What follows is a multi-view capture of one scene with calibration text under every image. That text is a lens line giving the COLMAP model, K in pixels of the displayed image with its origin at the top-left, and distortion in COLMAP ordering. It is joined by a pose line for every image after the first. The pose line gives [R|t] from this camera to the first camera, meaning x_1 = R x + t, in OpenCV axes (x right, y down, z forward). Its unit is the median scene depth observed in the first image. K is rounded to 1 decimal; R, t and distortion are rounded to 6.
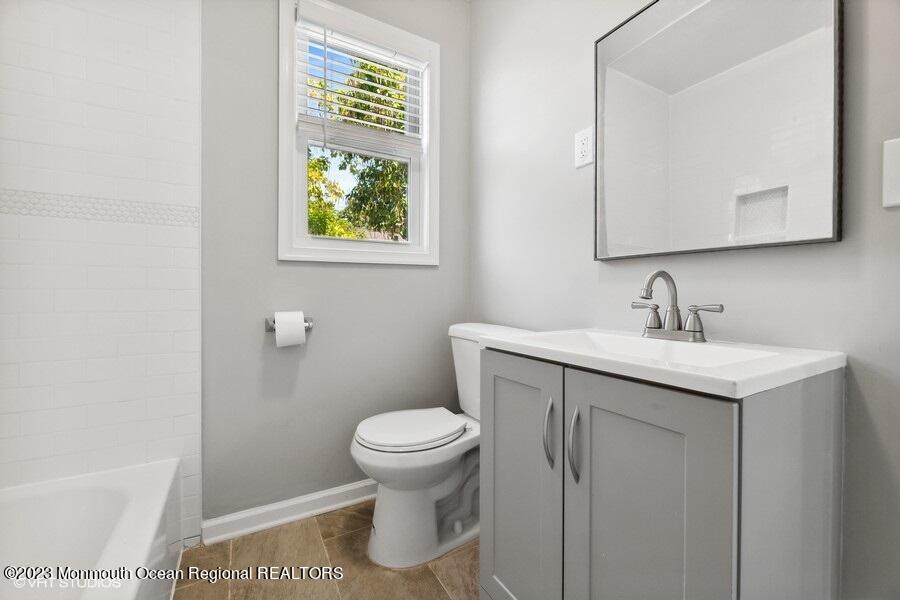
lens RADIAL K [[367.6, 0, 449.6], [0, 367.6, 295.0], [0, 0, 1]] dist [-0.001967, -0.000585]
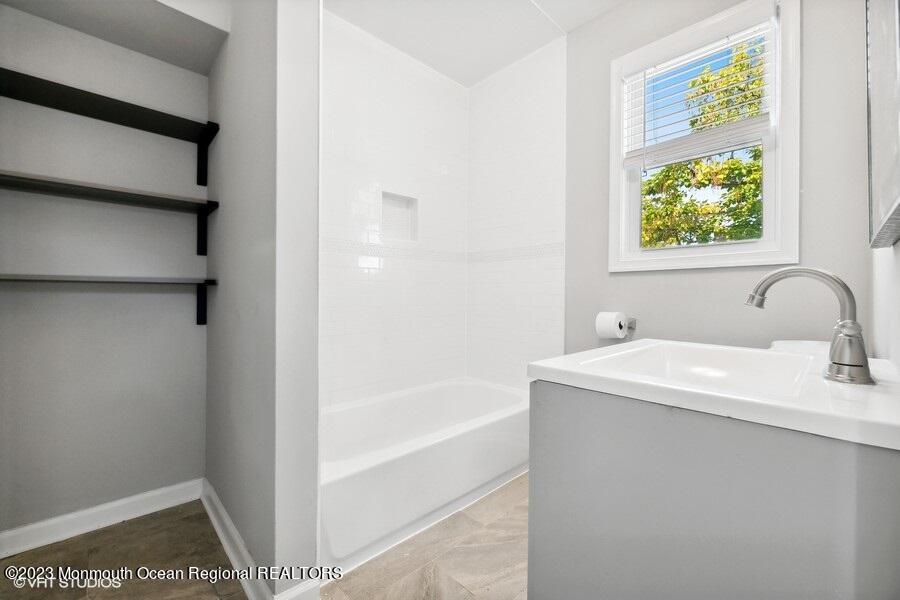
lens RADIAL K [[367.6, 0, 449.0], [0, 367.6, 298.3], [0, 0, 1]] dist [-0.001967, -0.000585]
pose [[0.241288, 0.011900, -0.970381, 0.662712], [-0.024063, 0.999691, 0.006277, 0.002457], [0.970155, 0.021836, 0.241500, 0.136171]]
